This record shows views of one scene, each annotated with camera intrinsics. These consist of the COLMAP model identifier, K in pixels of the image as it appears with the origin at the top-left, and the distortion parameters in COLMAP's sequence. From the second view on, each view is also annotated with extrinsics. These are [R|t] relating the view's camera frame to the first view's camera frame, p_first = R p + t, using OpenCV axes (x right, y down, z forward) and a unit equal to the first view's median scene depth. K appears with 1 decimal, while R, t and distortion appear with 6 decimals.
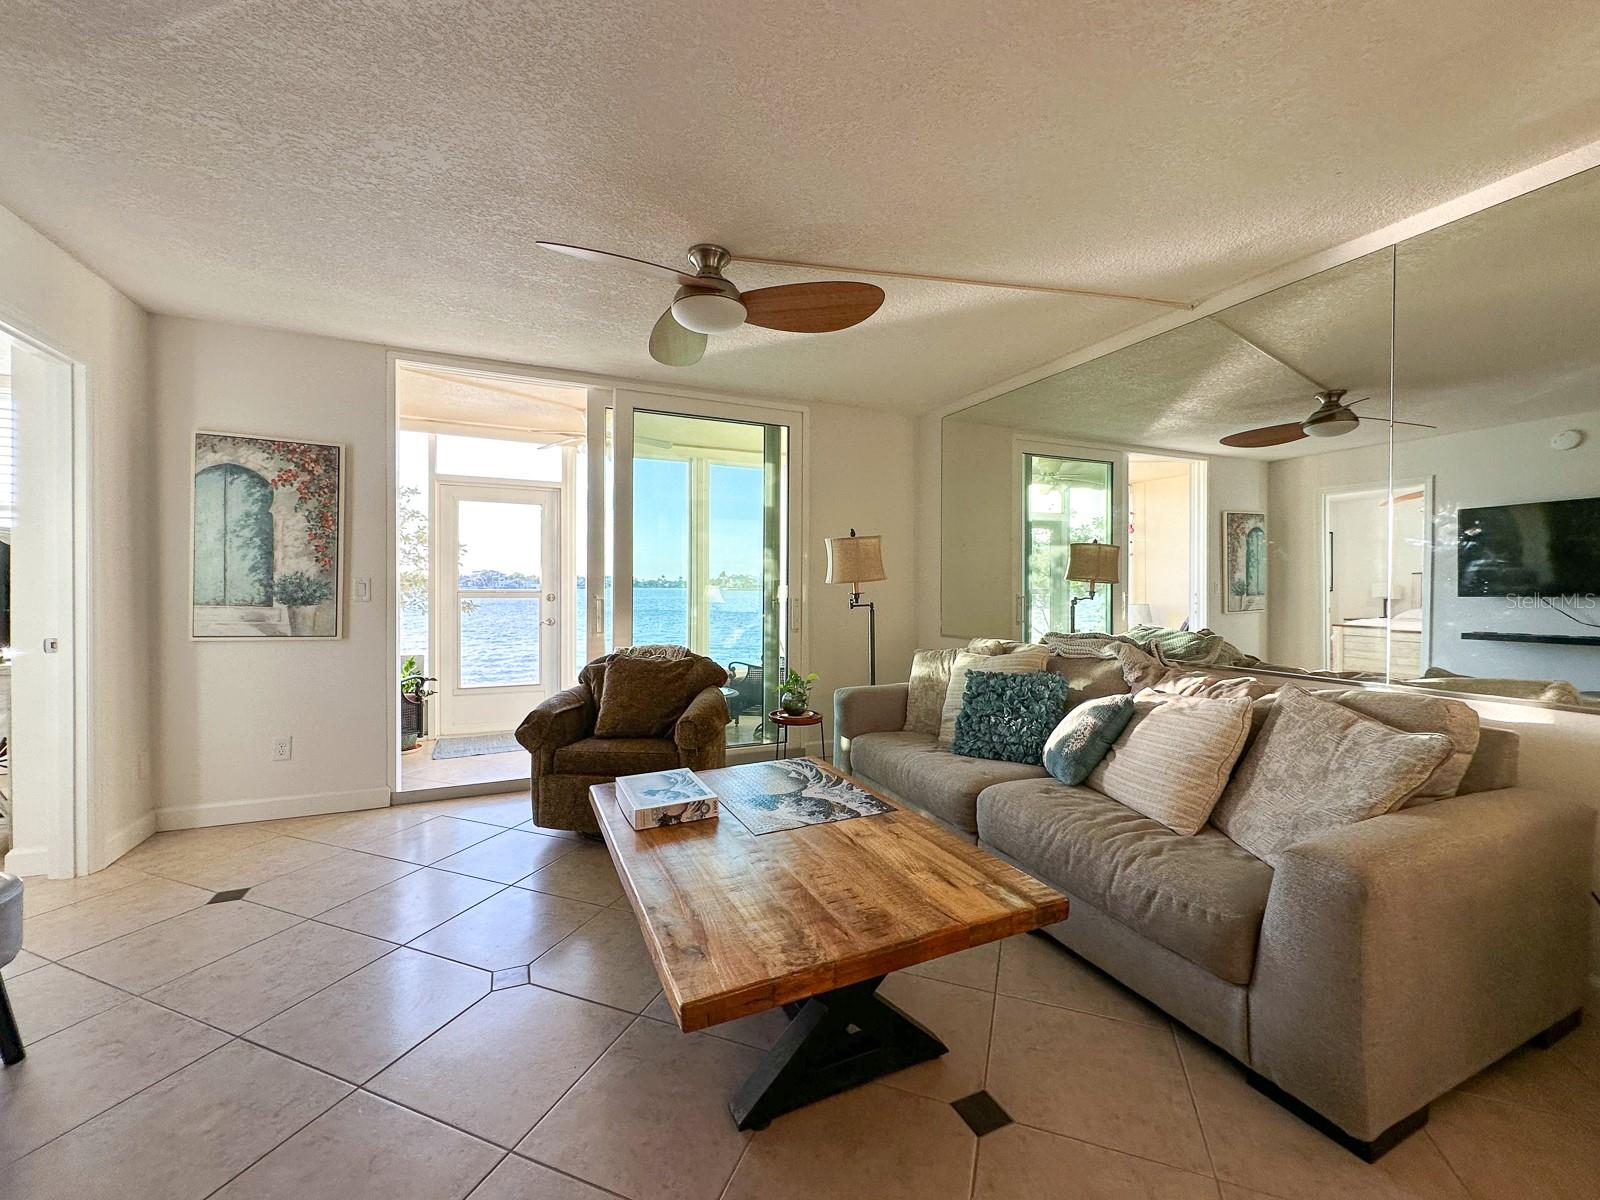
lens RADIAL K [[657.5, 0, 785.1], [0, 657.5, 594.8], [0, 0, 1]] dist [-0.000052, -0.000611]
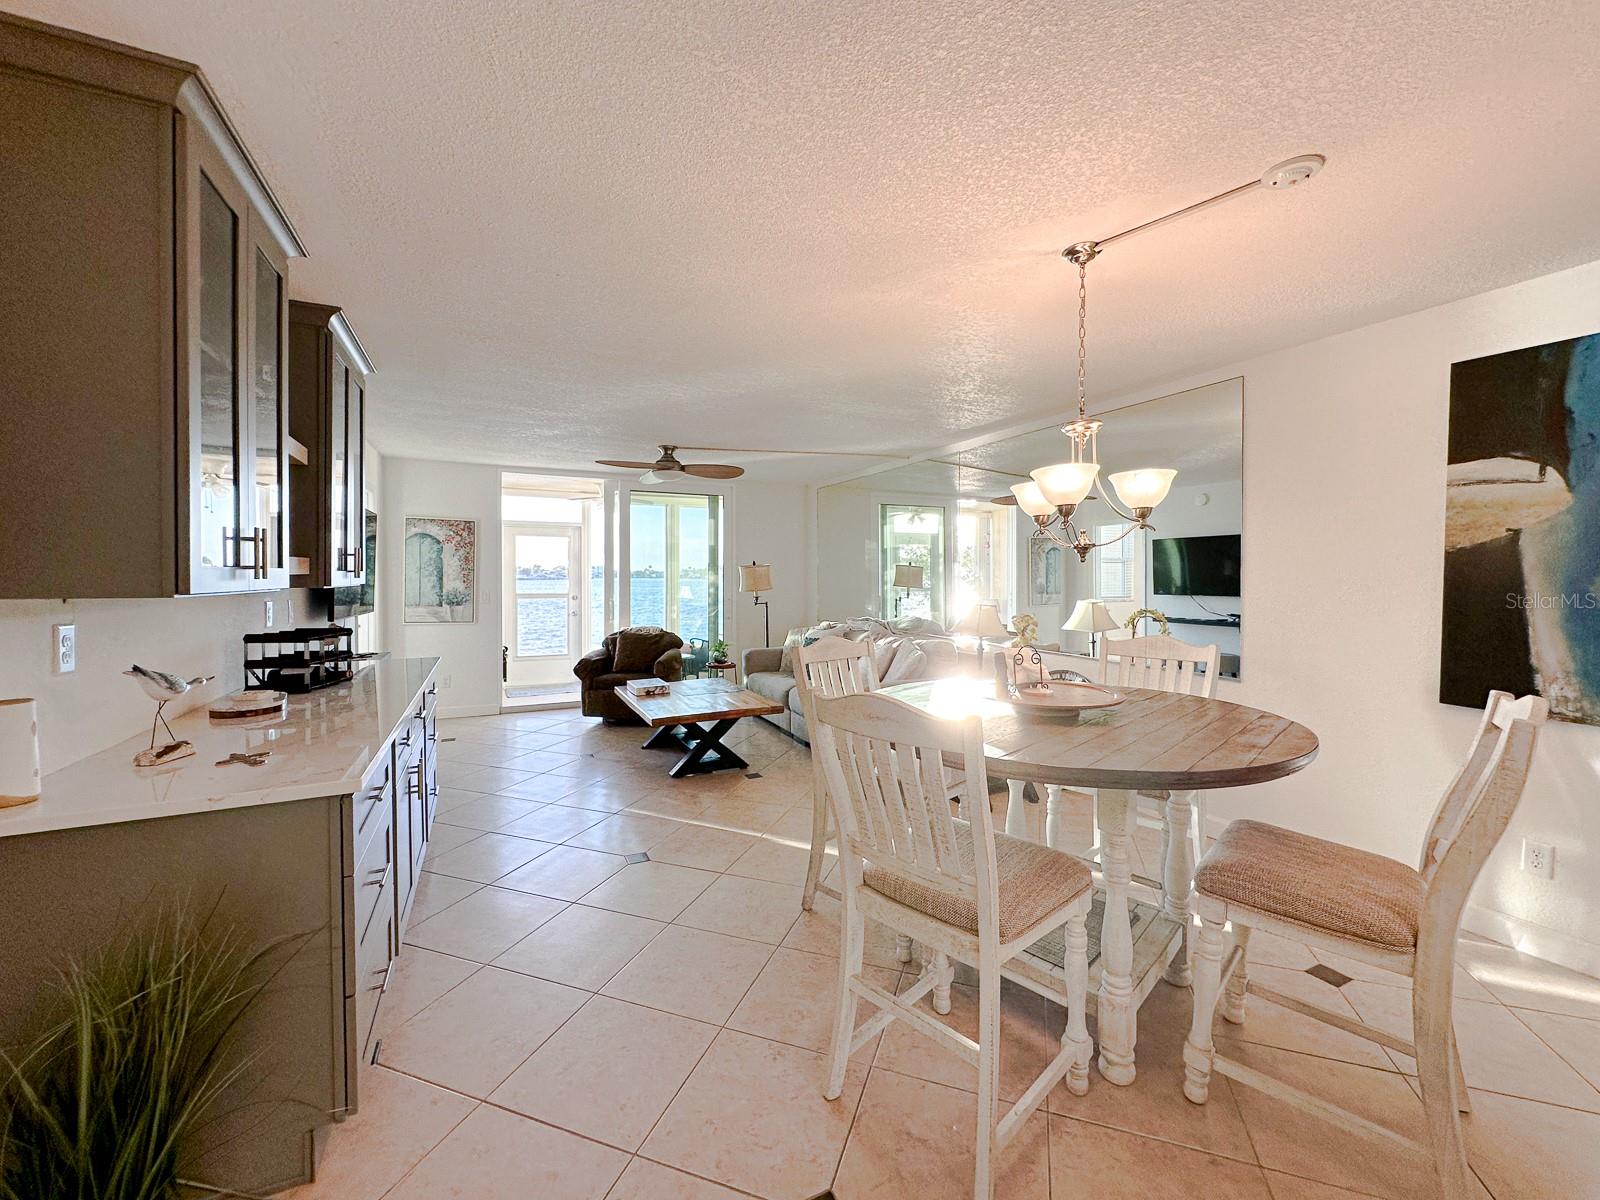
lens RADIAL K [[702.3, 0, 791.0], [0, 702.3, 586.5], [0, 0, 1]] dist [-0.004599, 0.000938]
pose [[0.999924, -0.004558, 0.011491, 0.199911], [0.004505, 0.999979, 0.004600, -0.043346], [-0.011512, -0.004548, 0.999923, -1.007779]]
